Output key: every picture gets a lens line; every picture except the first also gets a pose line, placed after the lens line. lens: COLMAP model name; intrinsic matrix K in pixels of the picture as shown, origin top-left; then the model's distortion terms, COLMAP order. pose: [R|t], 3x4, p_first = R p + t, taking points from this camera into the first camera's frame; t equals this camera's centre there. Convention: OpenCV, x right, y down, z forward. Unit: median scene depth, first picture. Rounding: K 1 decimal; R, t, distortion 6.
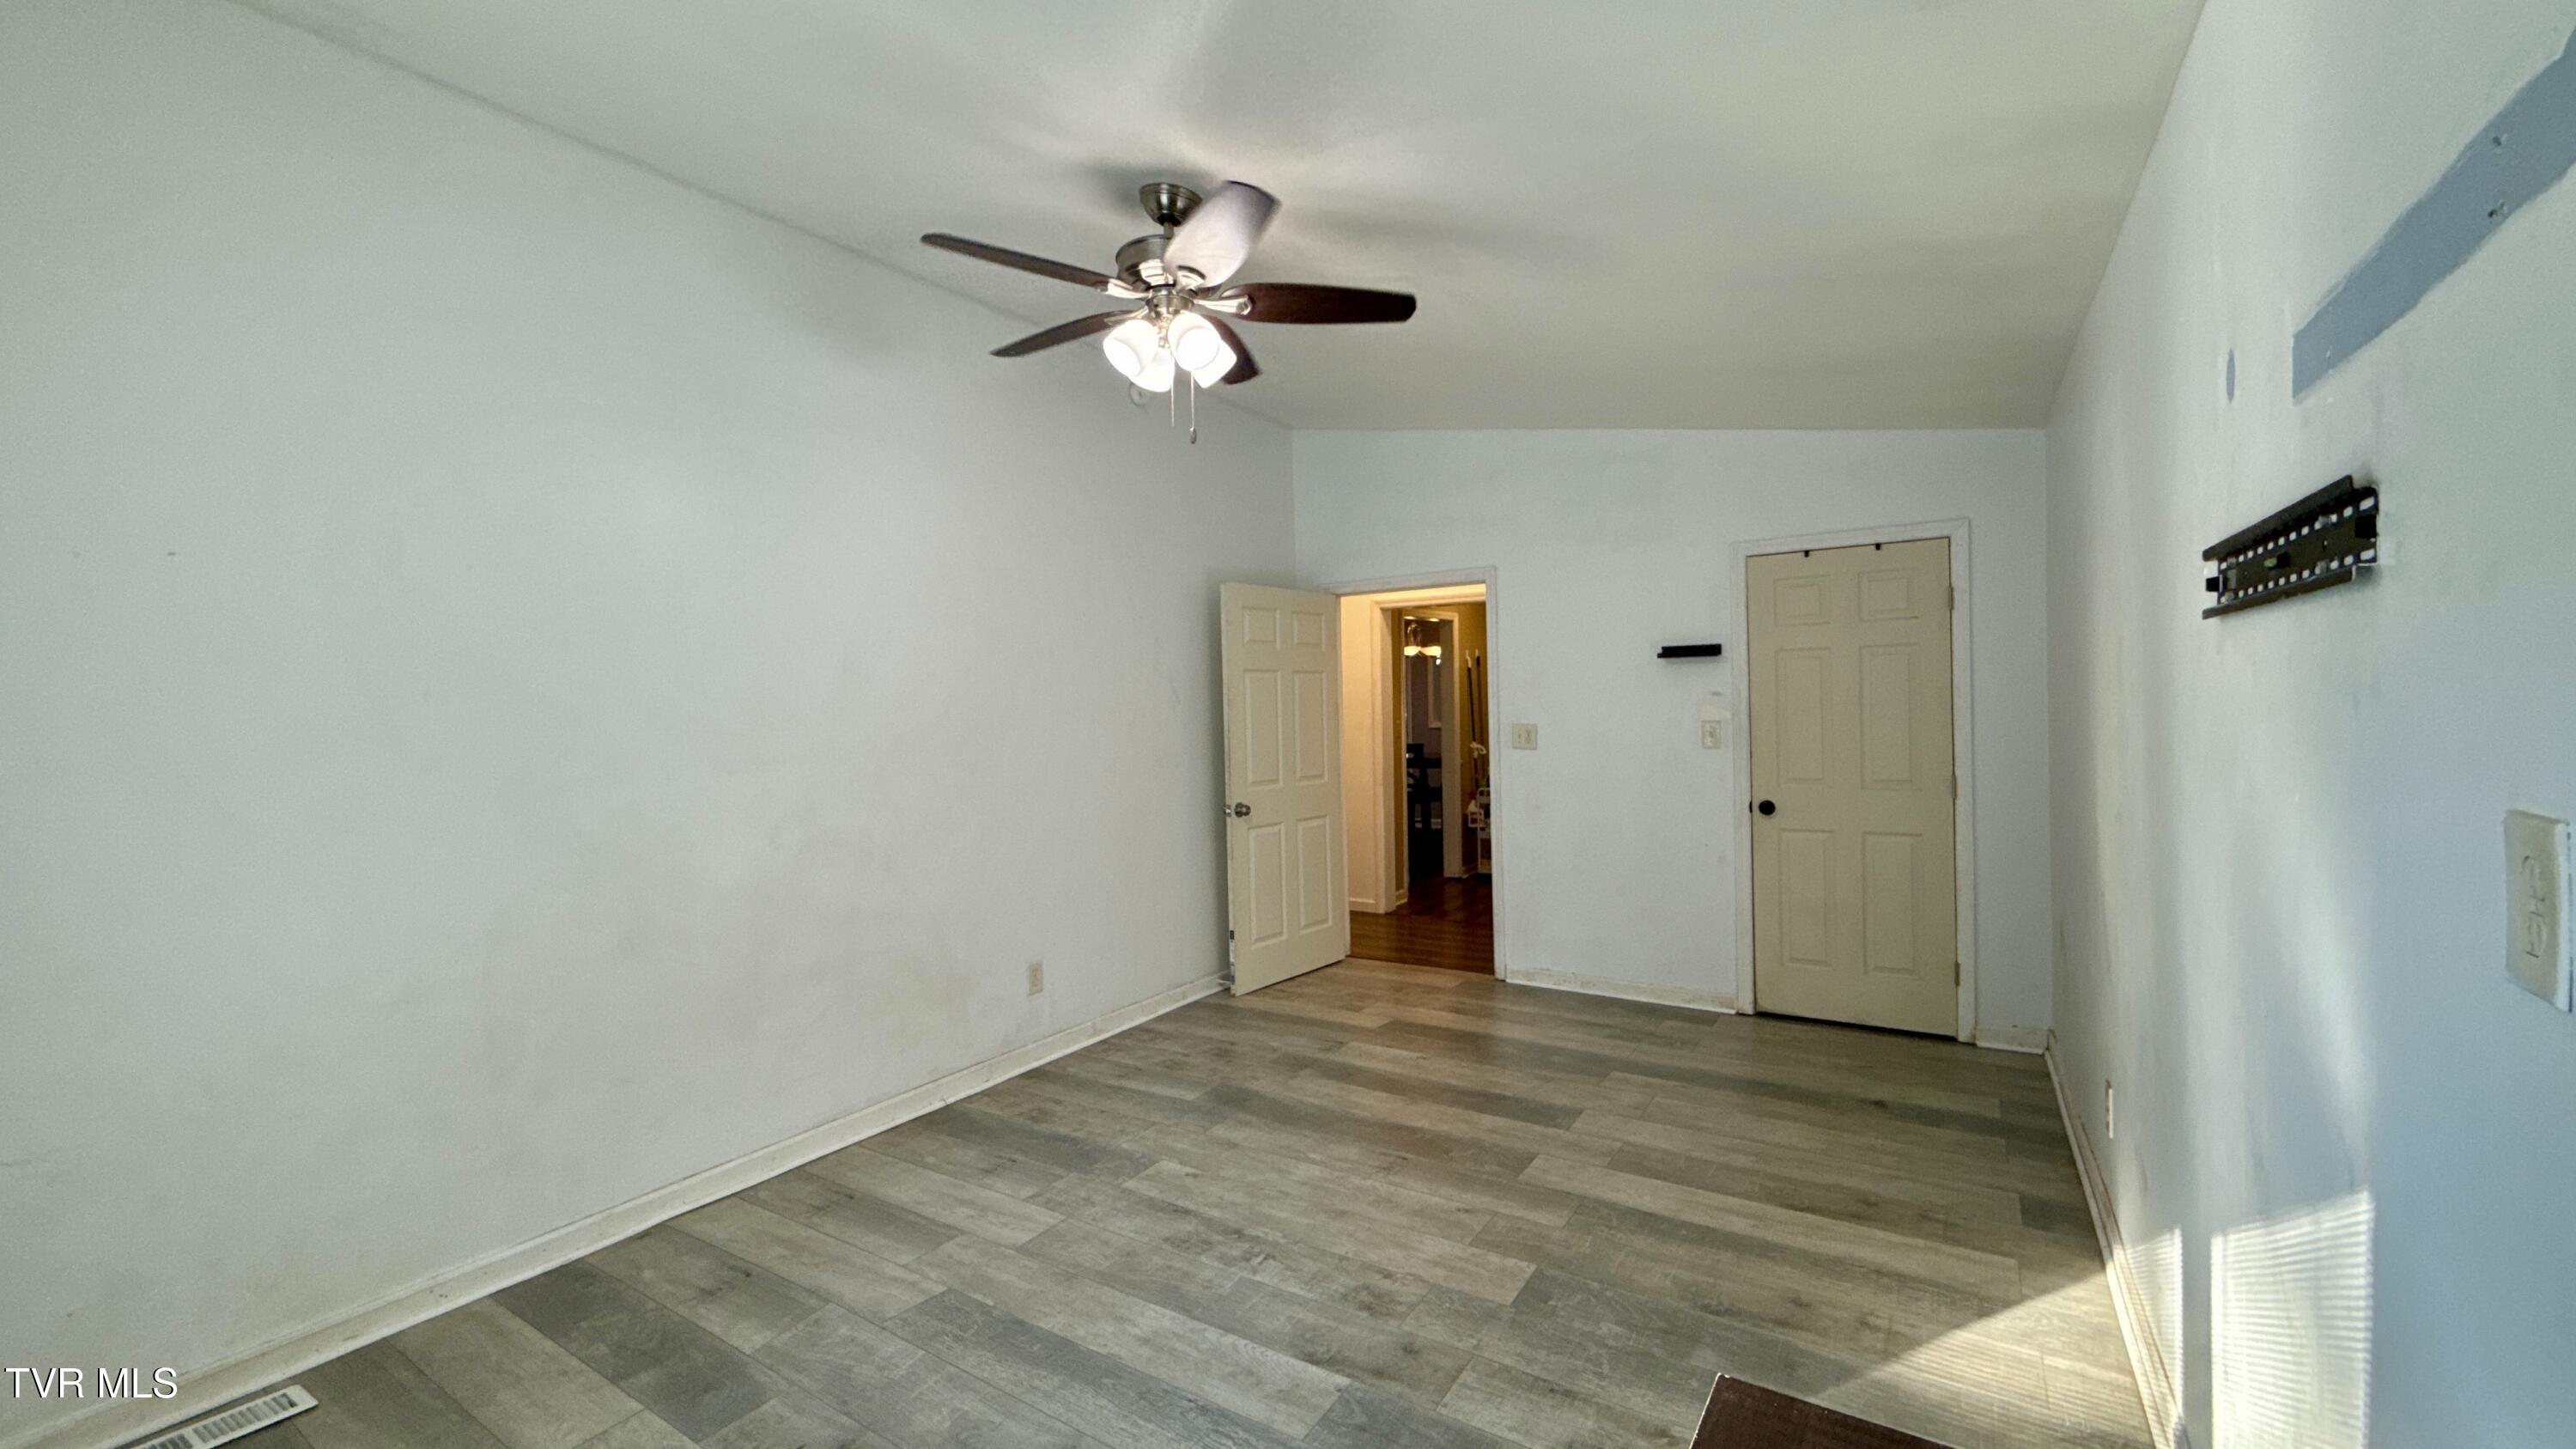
lens RADIAL K [[1026.4, 0, 1286.2], [0, 1026.4, 727.2], [0, 0, 1]] dist [0.000022, -0.000397]
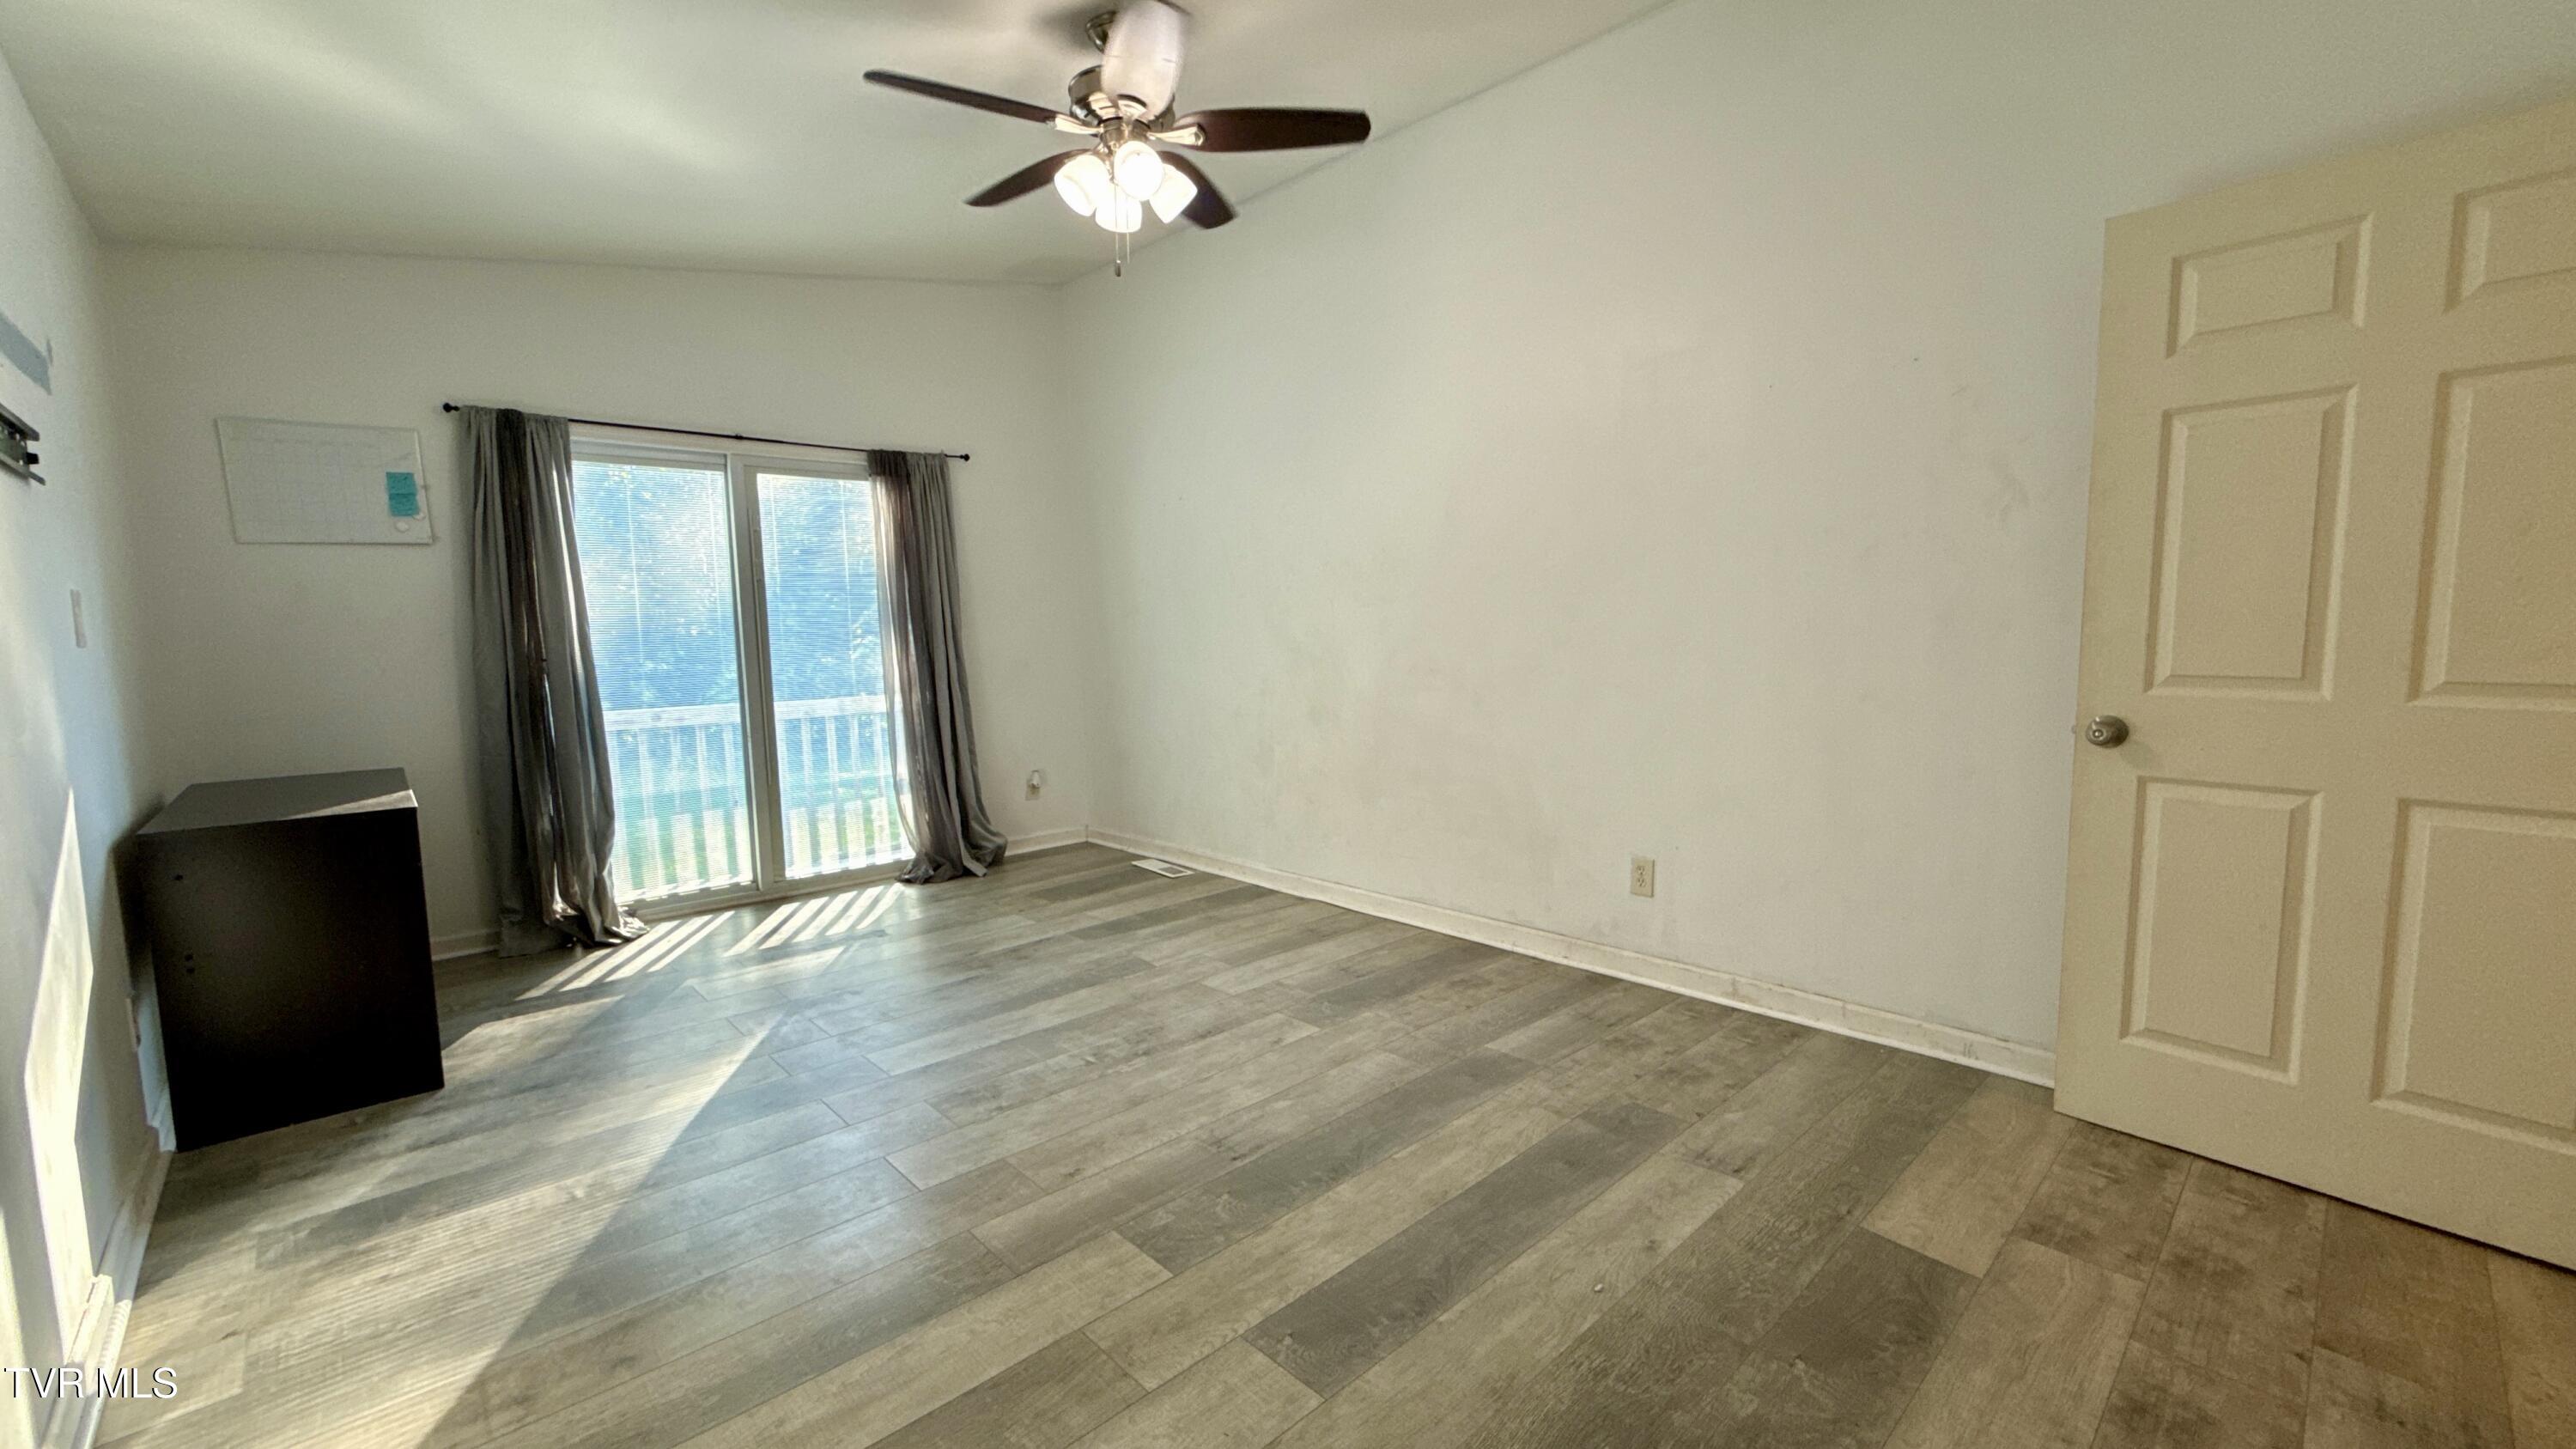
lens RADIAL K [[1026.4, 0, 1286.3], [0, 1026.4, 719.4], [0, 0, 1]] dist [0.000022, -0.000397]
pose [[-0.236188, 0.123425, -0.963837, 0.764660], [0.006410, 0.992077, 0.125471, 0.024242], [0.971686, 0.023457, -0.235107, 1.198310]]
